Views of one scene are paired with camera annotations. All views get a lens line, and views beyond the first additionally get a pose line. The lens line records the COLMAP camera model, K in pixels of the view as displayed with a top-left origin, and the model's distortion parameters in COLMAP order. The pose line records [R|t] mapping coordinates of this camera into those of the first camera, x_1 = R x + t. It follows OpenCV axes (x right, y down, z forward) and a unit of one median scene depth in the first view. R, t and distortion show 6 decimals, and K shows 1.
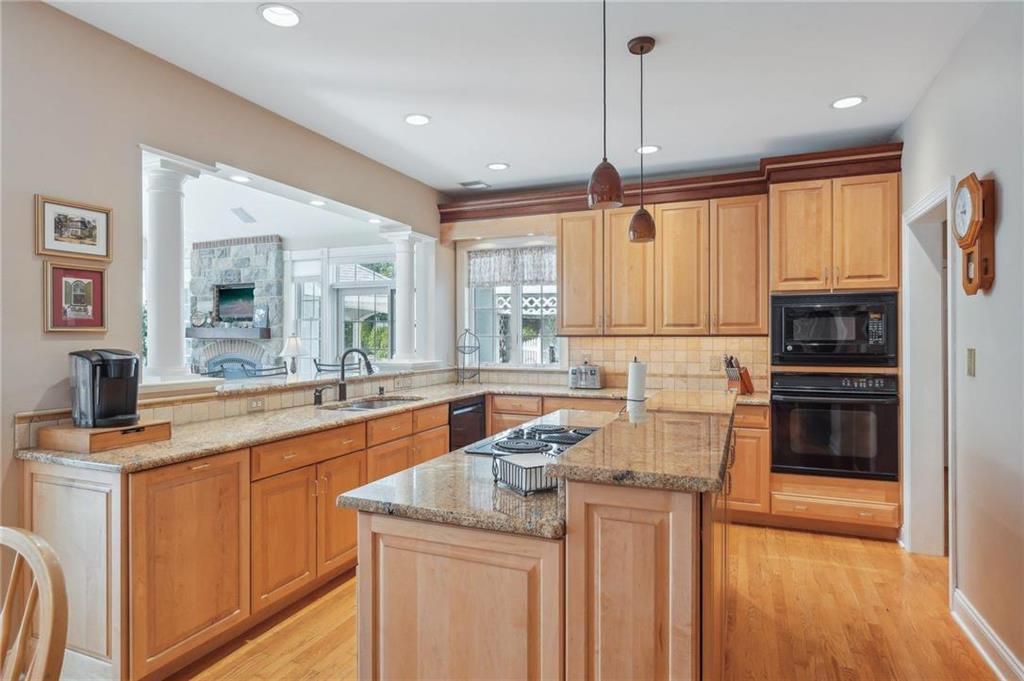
lens RADIAL K [[561.3, 0, 513.1], [0, 561.3, 336.3], [0, 0, 1]] dist [0.000287, -0.000537]
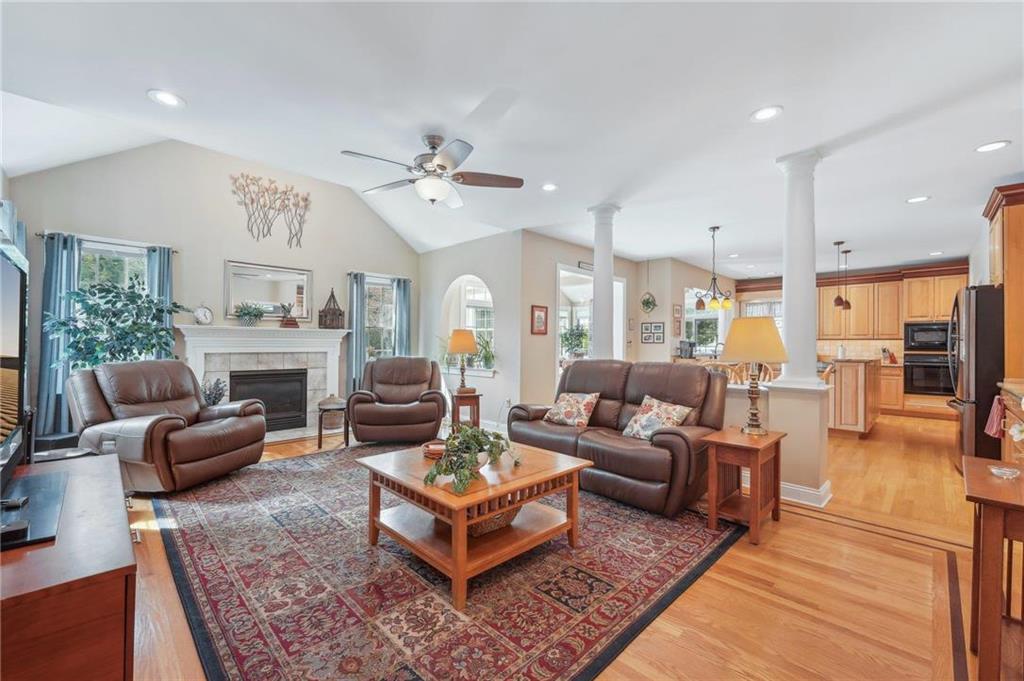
lens RADIAL K [[417.5, 0, 512.0], [0, 417.5, 340.5], [0, 0, 1]] dist [0.000812, -0.000347]
pose [[0.922830, 0.006426, -0.385154, -0.397163], [-0.010414, 0.999912, -0.008269, 0.034440], [0.385067, 0.011642, 0.922815, -1.264065]]
